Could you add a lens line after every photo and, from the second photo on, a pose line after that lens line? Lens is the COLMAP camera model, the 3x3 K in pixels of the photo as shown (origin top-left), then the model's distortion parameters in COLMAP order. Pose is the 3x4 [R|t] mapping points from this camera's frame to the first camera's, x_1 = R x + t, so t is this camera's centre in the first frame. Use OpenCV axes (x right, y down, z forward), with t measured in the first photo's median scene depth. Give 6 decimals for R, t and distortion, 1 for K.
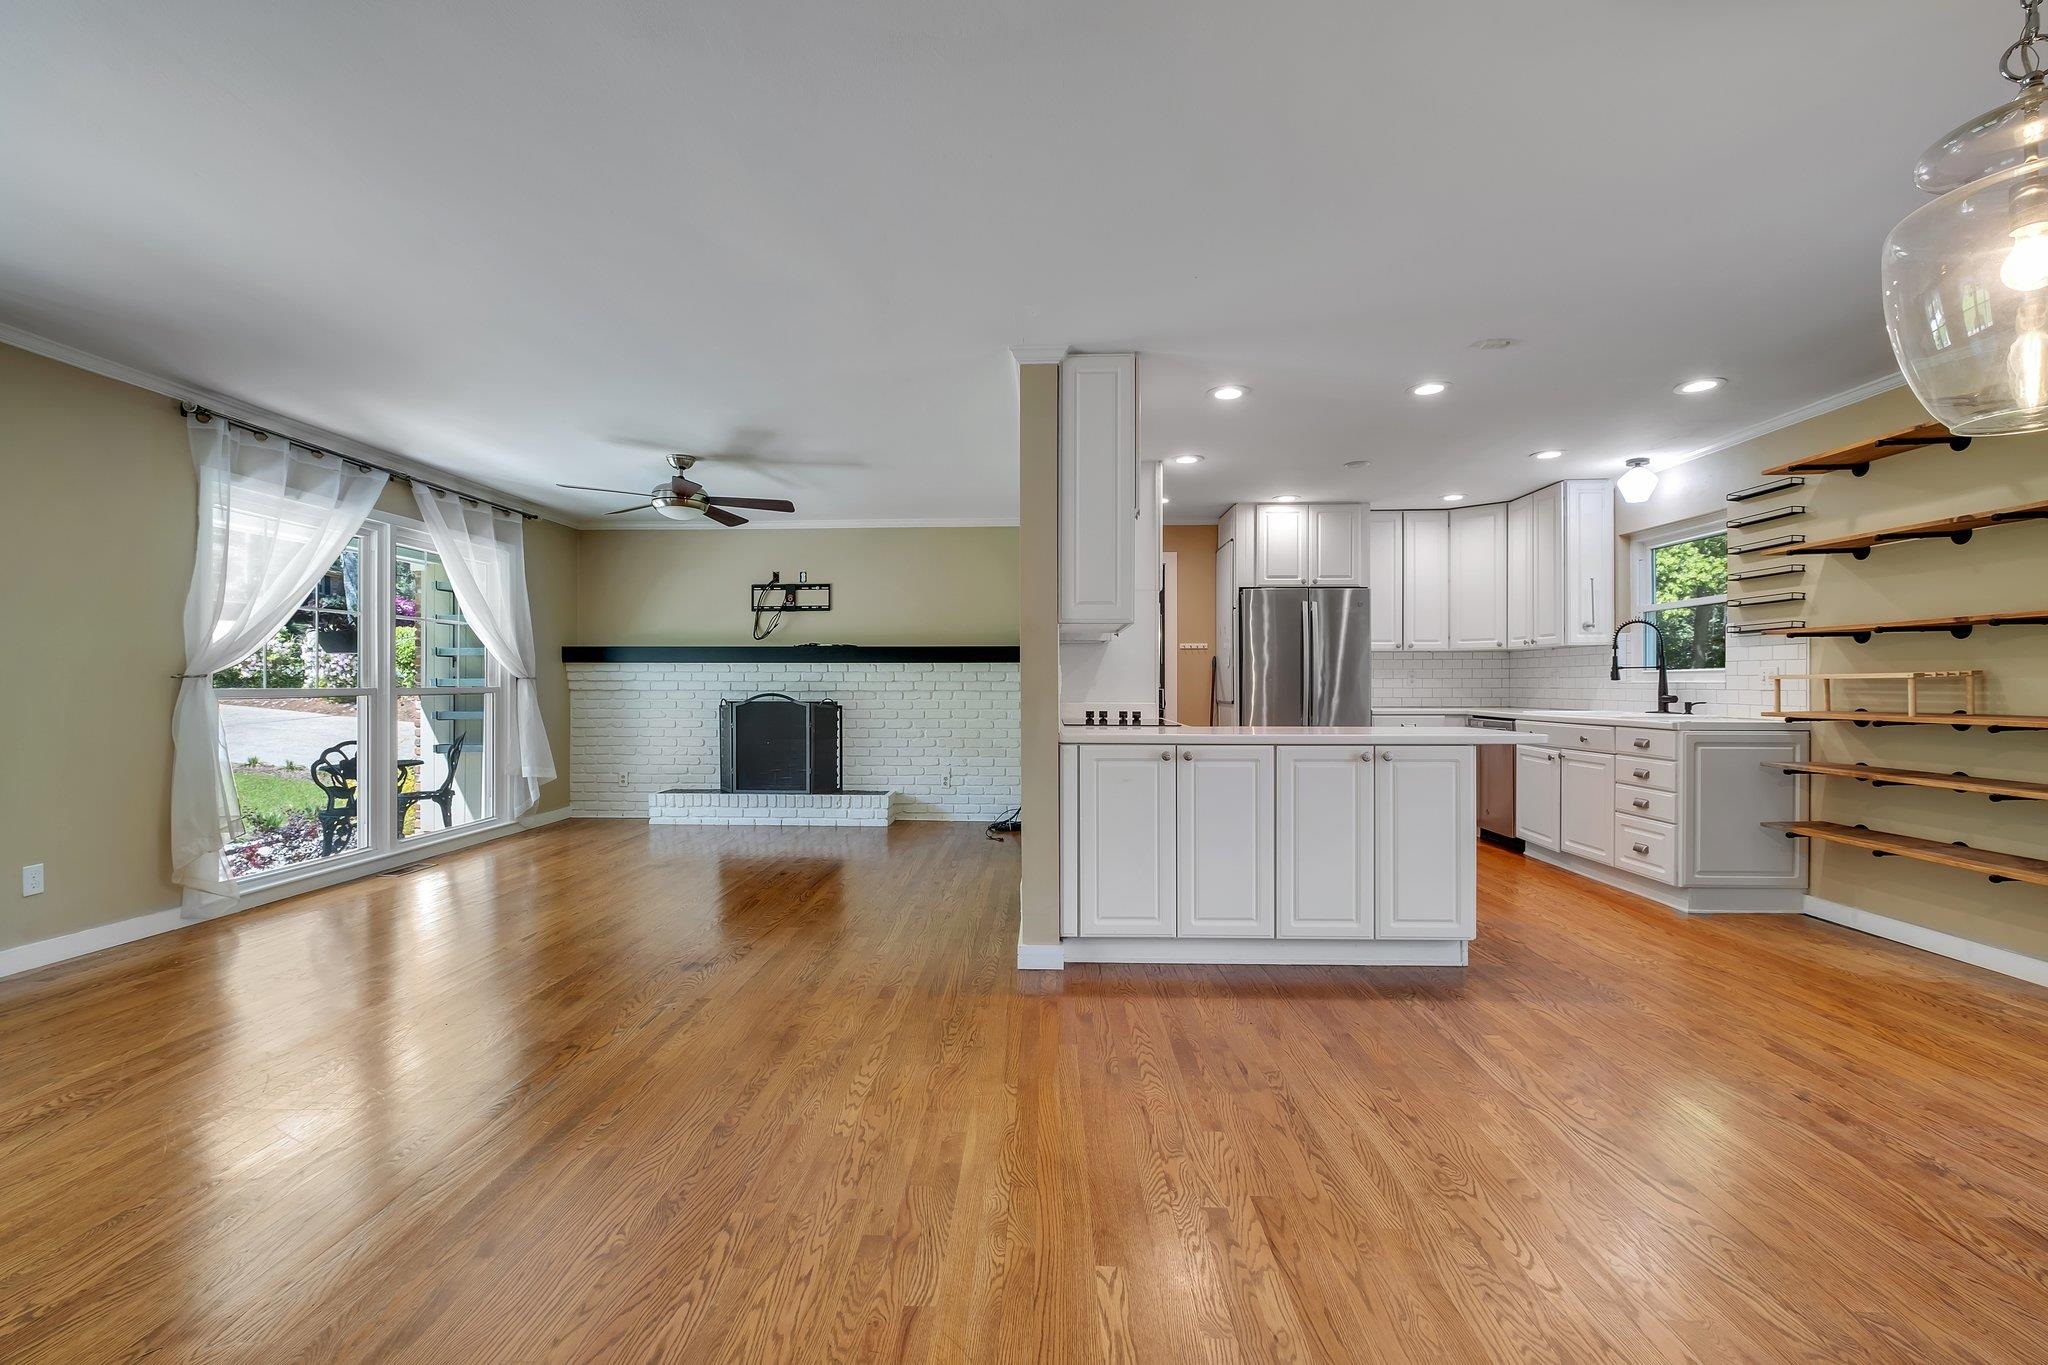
lens RADIAL K [[884.0, 0, 1005.3], [0, 884.0, 686.0], [0, 0, 1]] dist [-0.009327, 0.001221]
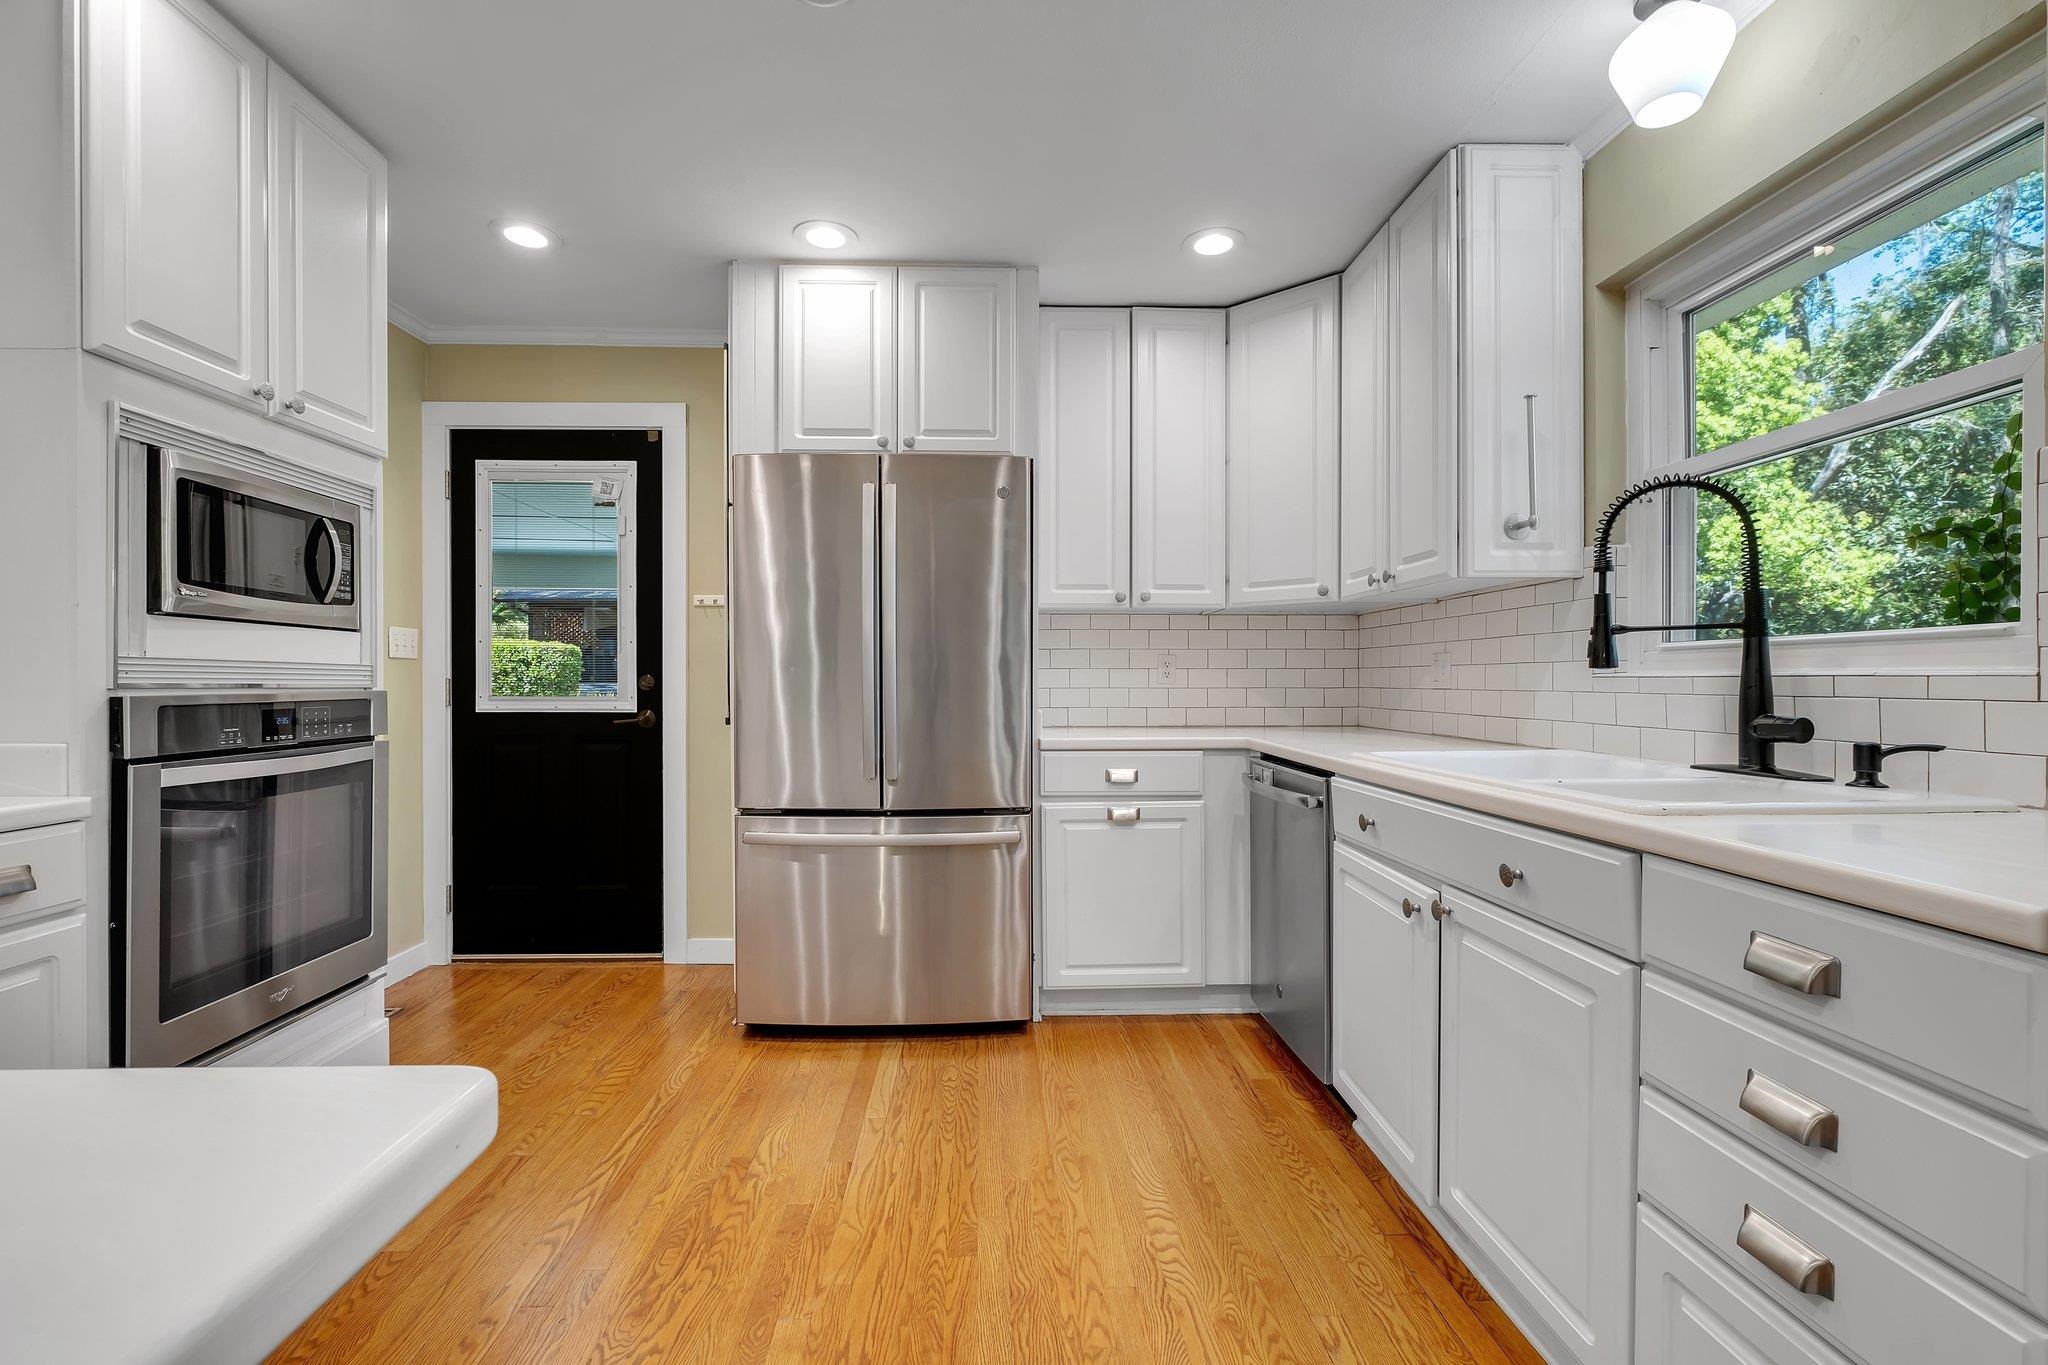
lens RADIAL K [[900.6, 0, 1004.2], [0, 900.6, 685.4], [0, 0, 1]] dist [-0.003028, -0.000253]
pose [[0.996632, 0.000123, 0.082003, 0.369048], [-0.000406, 0.999994, 0.003434, -0.000995], [-0.082002, -0.003456, 0.996626, 0.569285]]
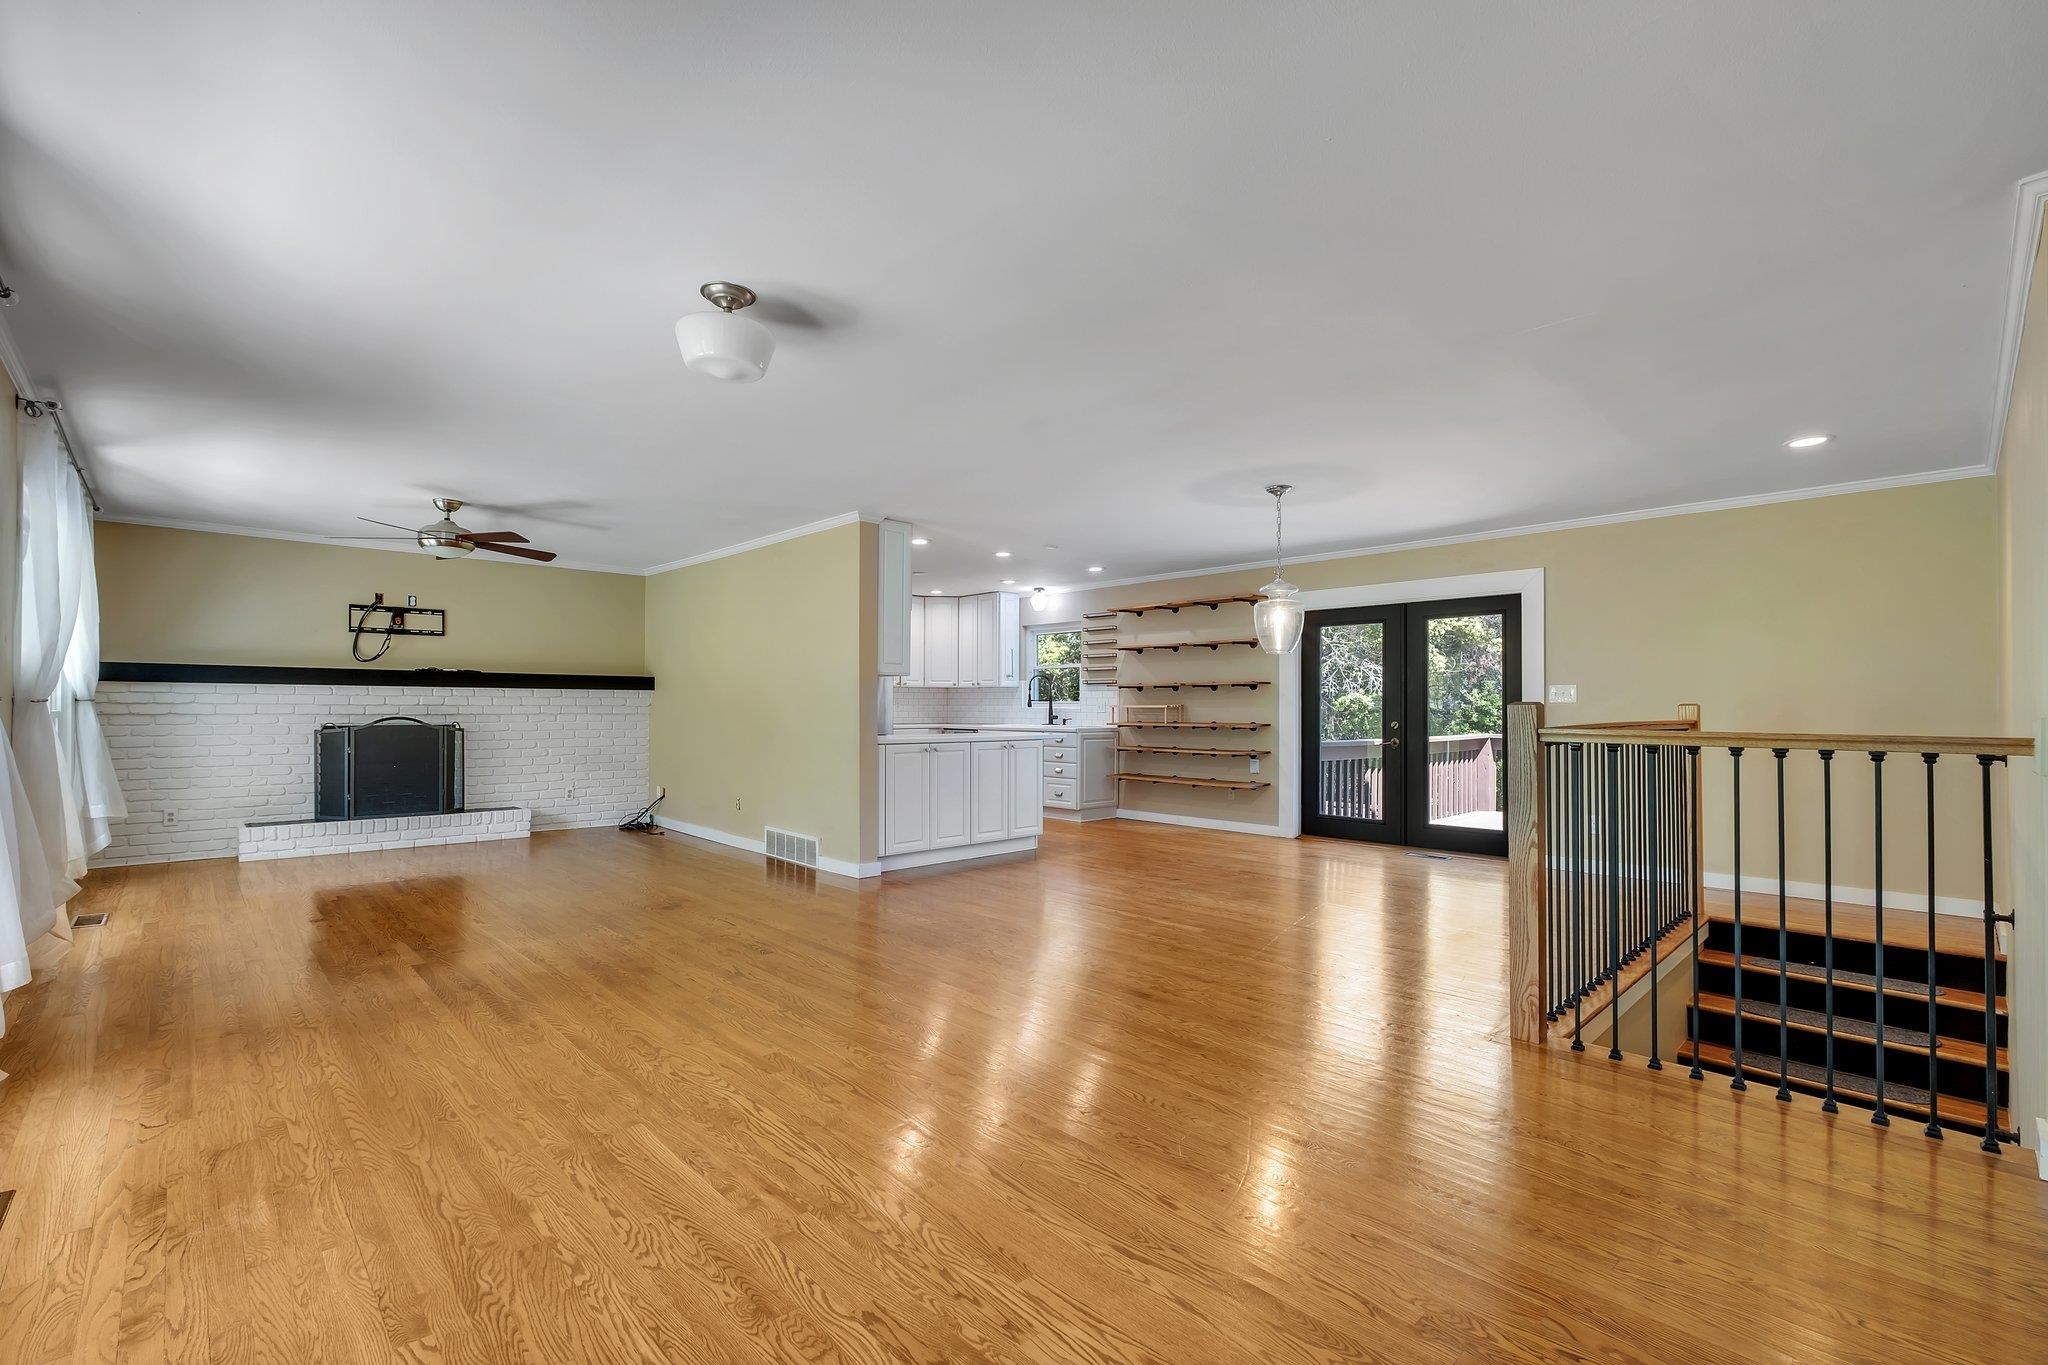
lens RADIAL K [[884.0, 0, 998.9], [0, 884.0, 706.5], [0, 0, 1]] dist [-0.009327, 0.001221]
pose [[0.706360, 0.003343, 0.707845, -0.541082], [-0.002529, 0.999994, -0.002199, -0.003280], [-0.707848, -0.000236, 0.706364, -0.208730]]
